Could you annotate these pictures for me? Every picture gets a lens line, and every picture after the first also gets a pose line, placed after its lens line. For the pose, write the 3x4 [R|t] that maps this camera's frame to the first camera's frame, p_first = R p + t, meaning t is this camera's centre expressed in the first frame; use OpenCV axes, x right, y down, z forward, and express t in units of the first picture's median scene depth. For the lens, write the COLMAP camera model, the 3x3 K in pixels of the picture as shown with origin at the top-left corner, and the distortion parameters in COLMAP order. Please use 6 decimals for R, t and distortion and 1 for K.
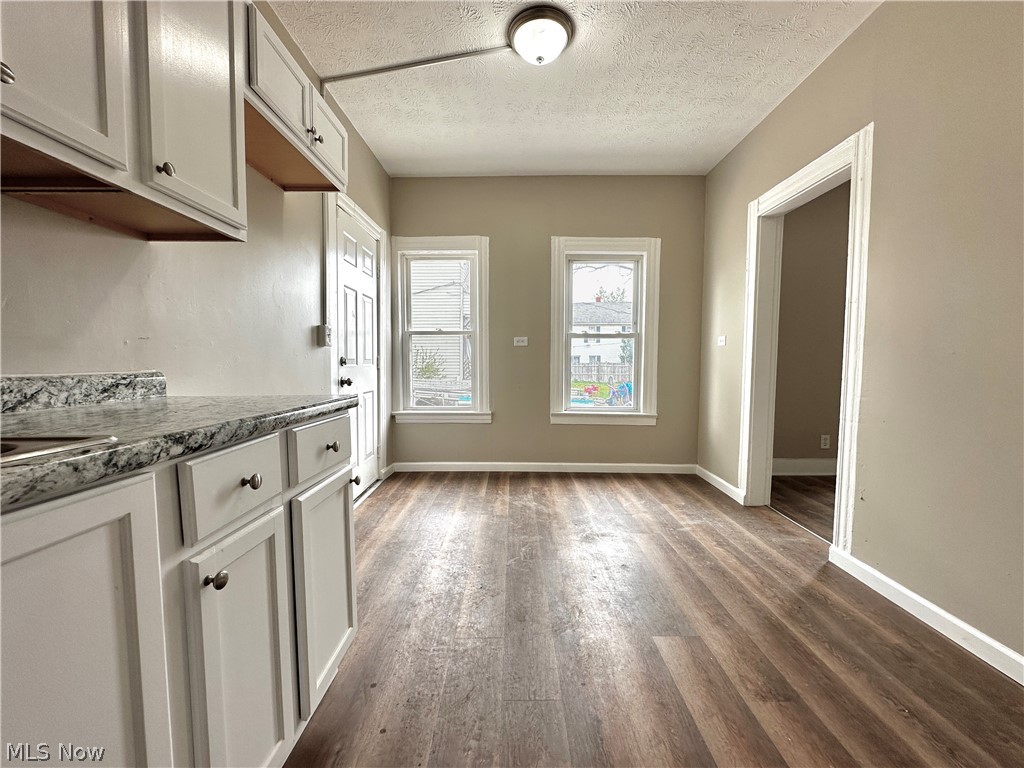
lens RADIAL K [[409.8, 0, 512.0], [0, 409.8, 384.0], [0, 0, 1]] dist [-0.000602, 0.000002]
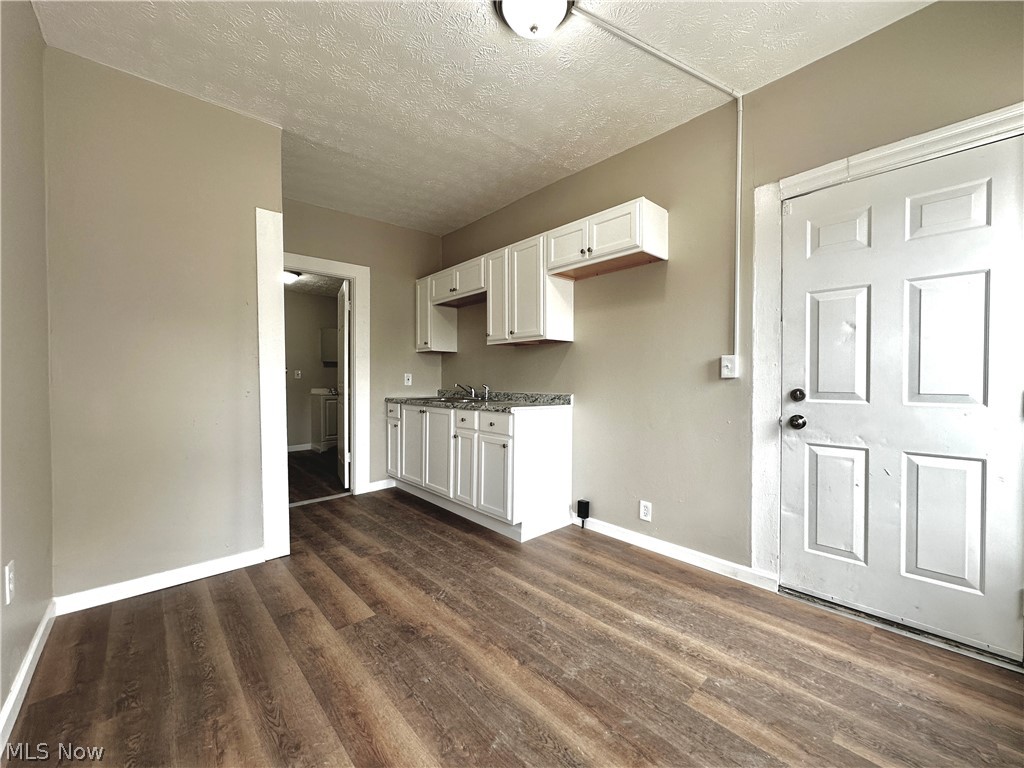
lens RADIAL K [[409.8, 0, 512.0], [0, 409.8, 384.0], [0, 0, 1]] dist [-0.000602, 0.000002]
pose [[-0.738098, 0.004974, -0.674675, 0.507938], [-0.040106, 0.997881, 0.051234, -0.096578], [0.673500, 0.064874, -0.736334, 1.250264]]
